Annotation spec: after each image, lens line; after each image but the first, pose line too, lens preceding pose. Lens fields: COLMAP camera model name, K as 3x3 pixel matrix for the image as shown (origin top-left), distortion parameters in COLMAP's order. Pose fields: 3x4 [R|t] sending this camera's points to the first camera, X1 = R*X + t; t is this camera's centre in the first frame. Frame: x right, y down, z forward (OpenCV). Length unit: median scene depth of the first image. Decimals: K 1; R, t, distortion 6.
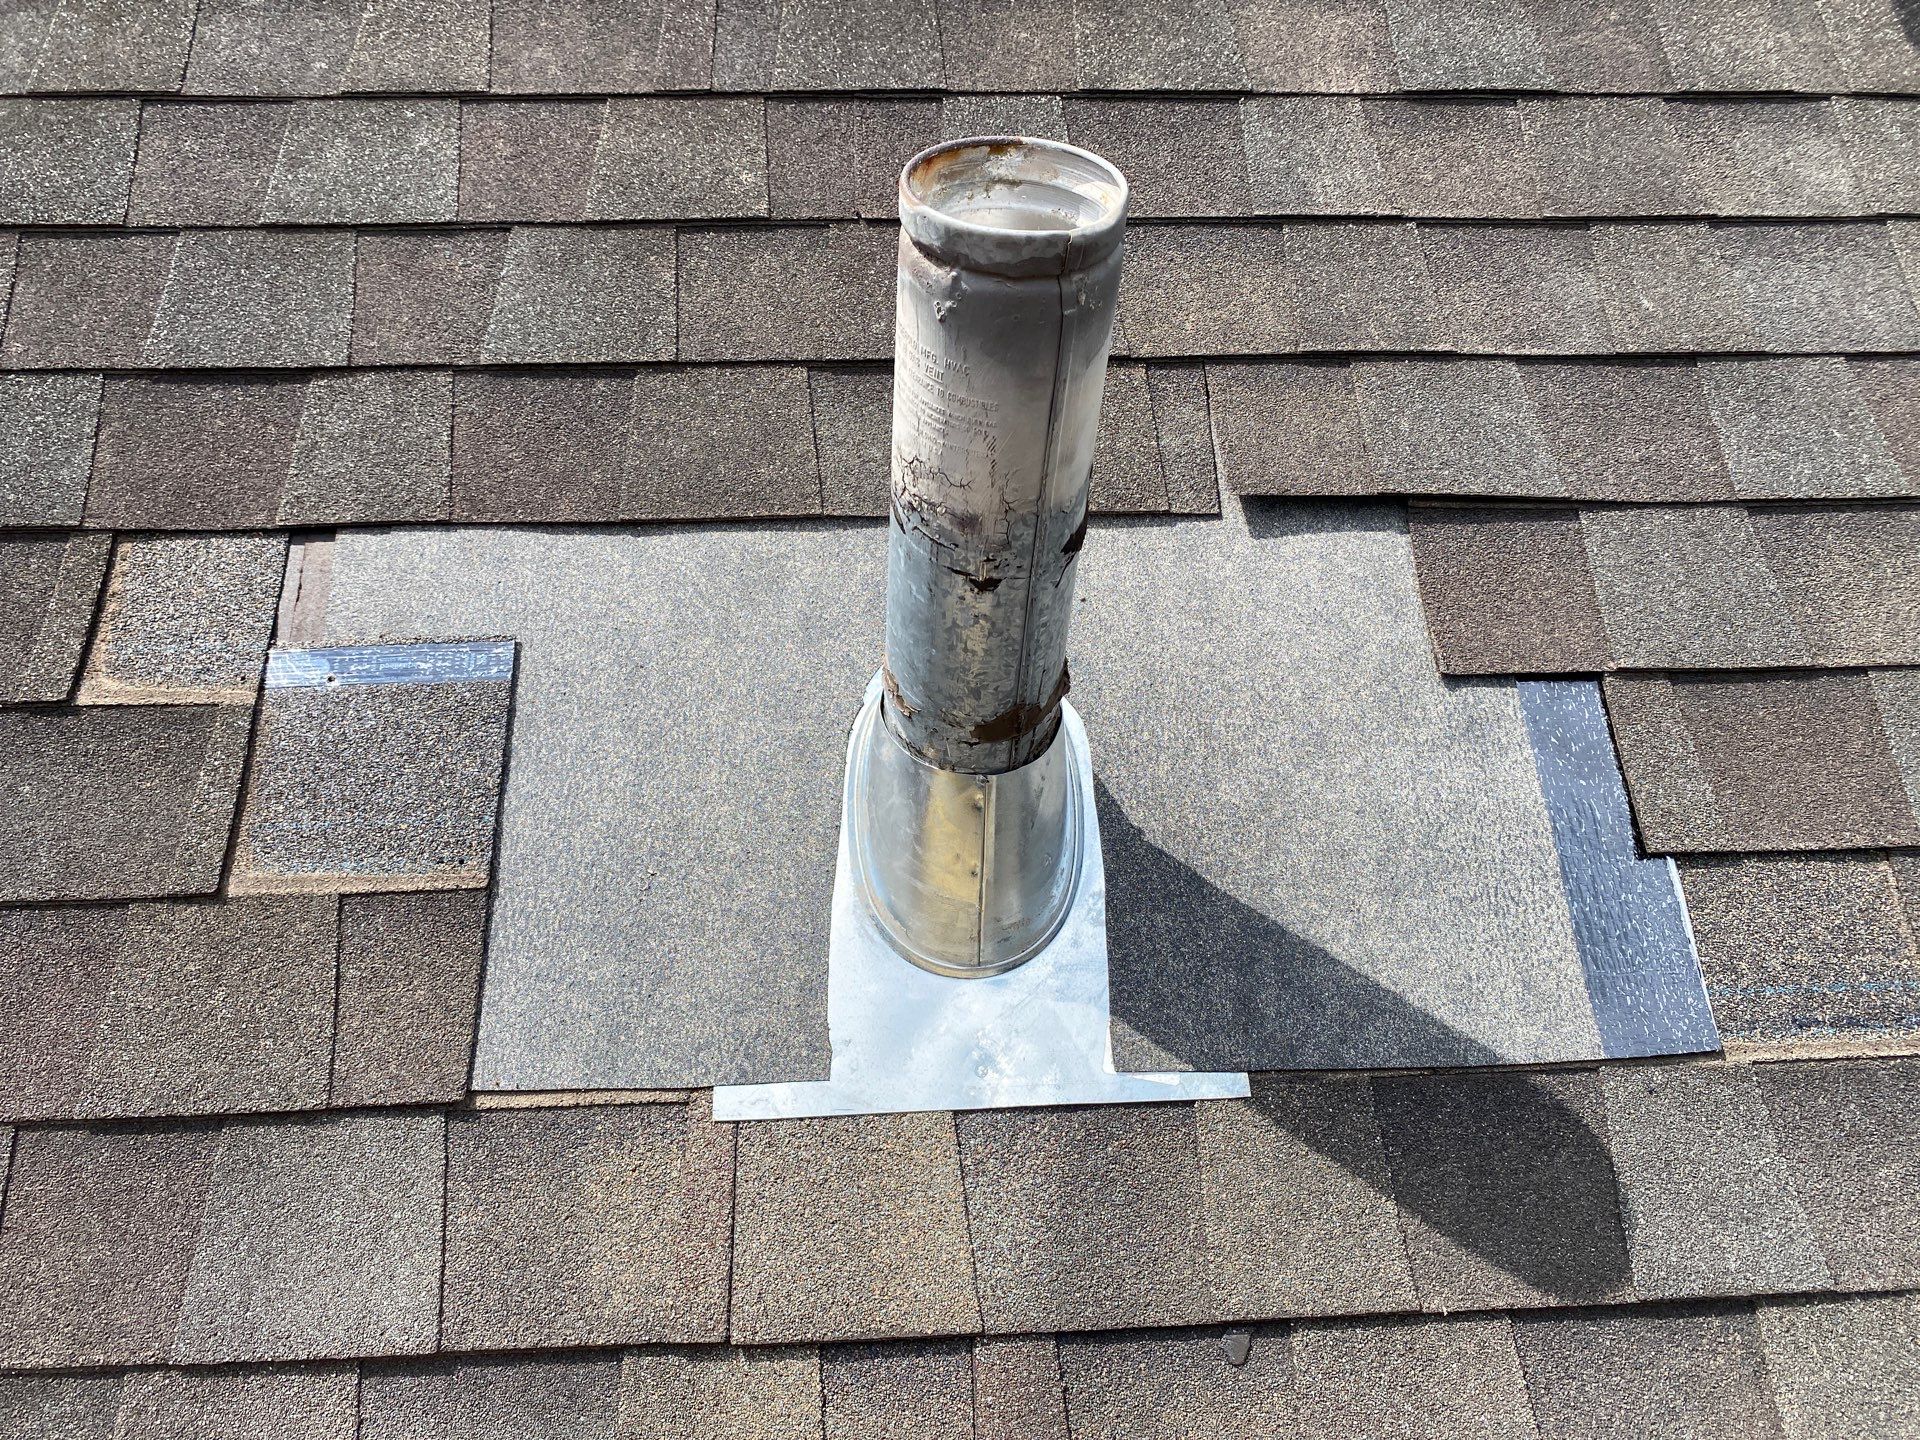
lens RADIAL K [[1324.5, 0, 928.6], [0, 1324.5, 737.7], [0, 0, 1]] dist [-0.014883, 0.008087]
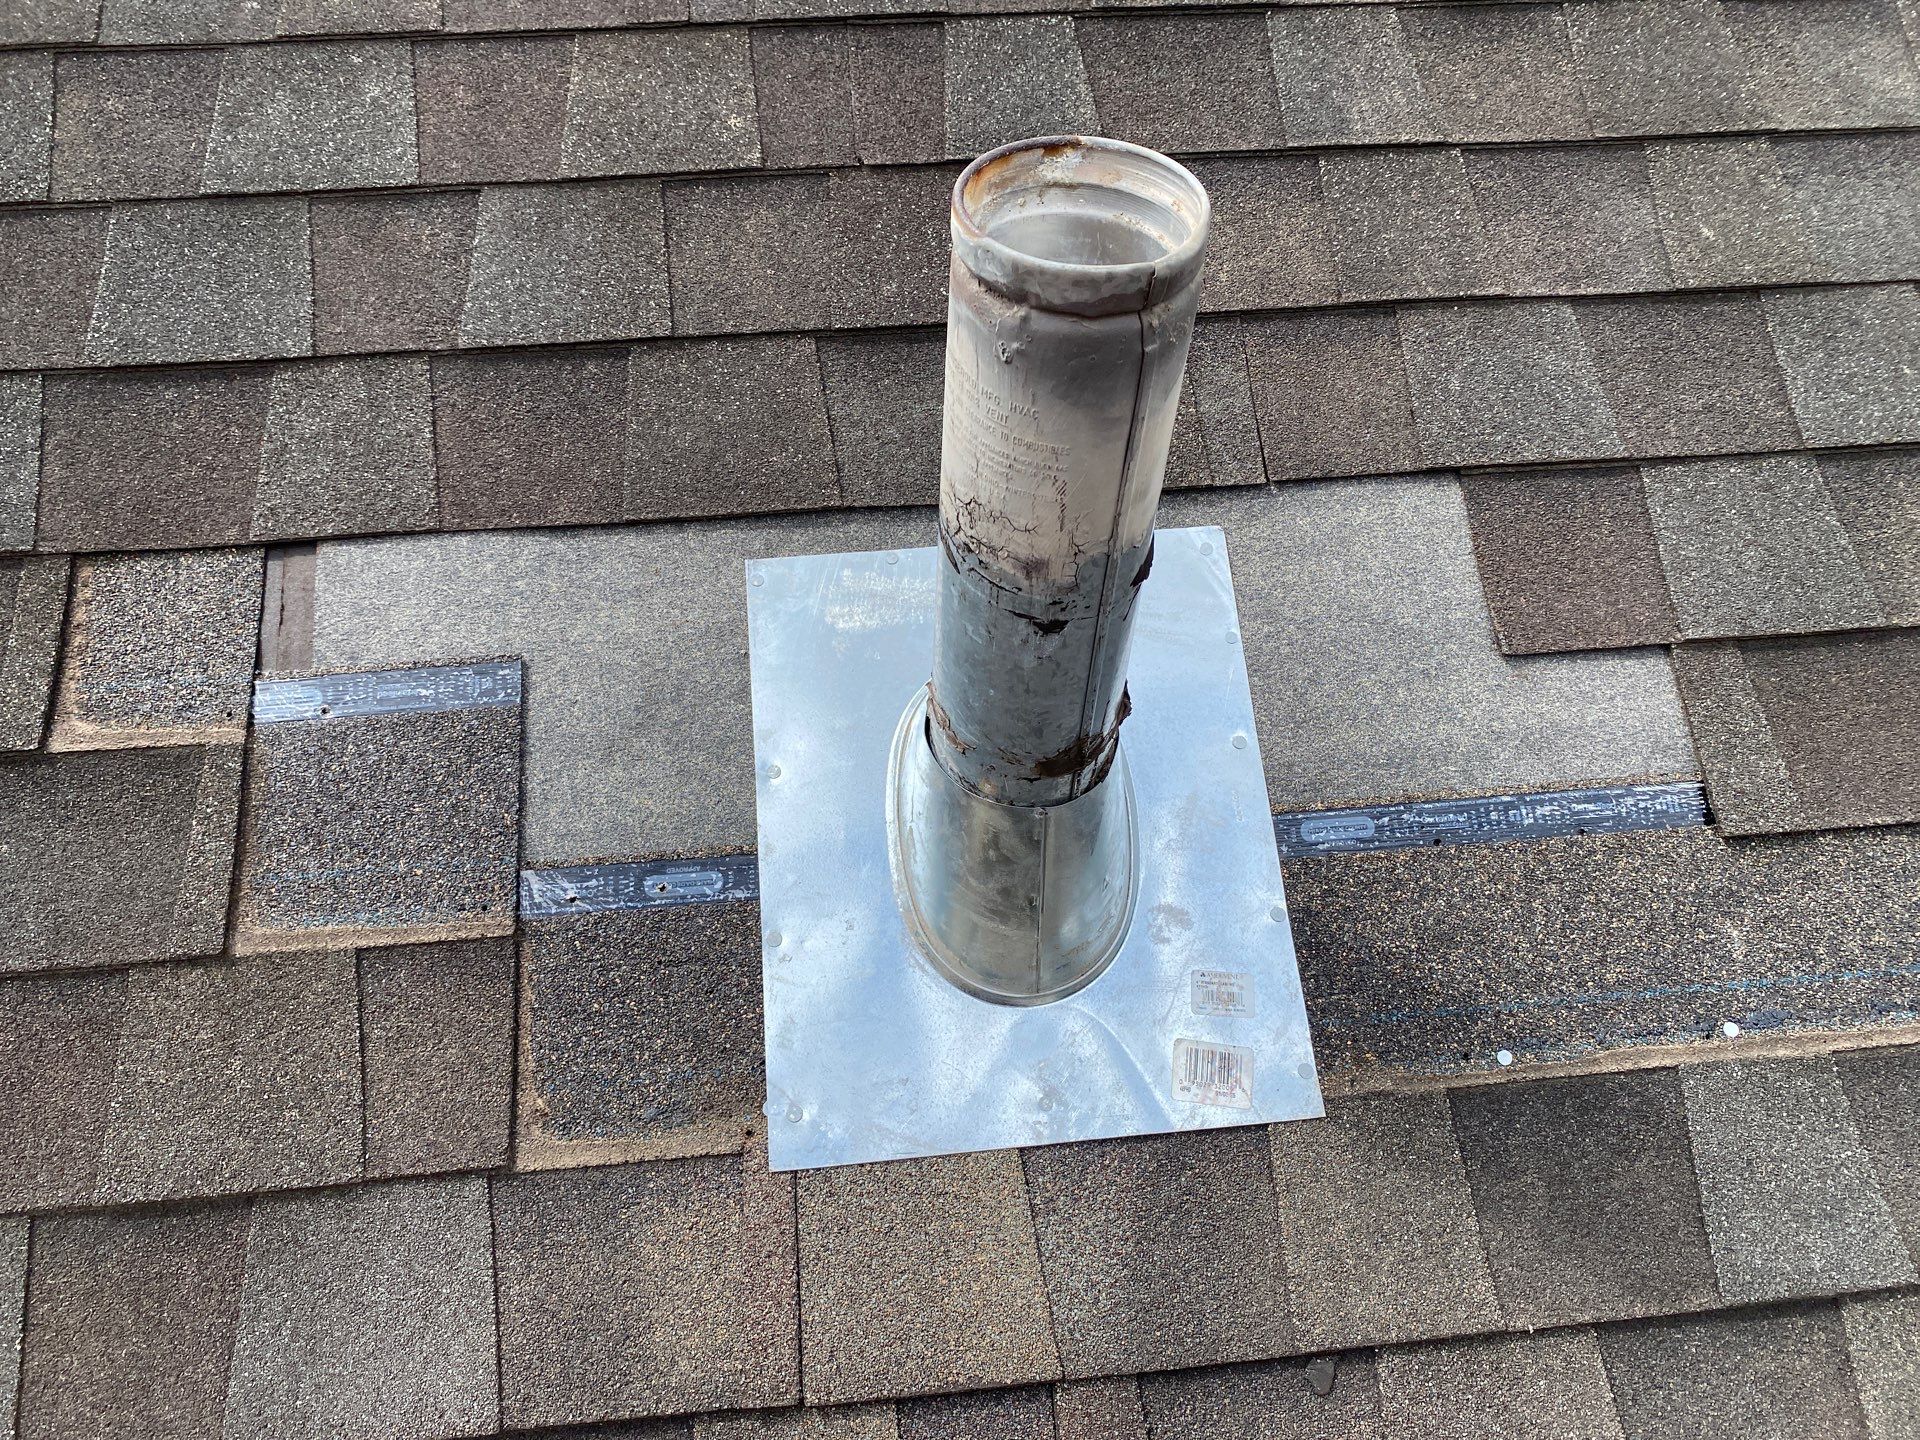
lens RADIAL K [[1324.5, 0, 945.6], [0, 1324.5, 730.1], [0, 0, 1]] dist [-0.014883, 0.008087]
pose [[0.998719, -0.043992, 0.025003, -0.040114], [0.041720, 0.995497, 0.085113, -0.091665], [-0.028634, -0.083961, 0.996058, 0.060625]]
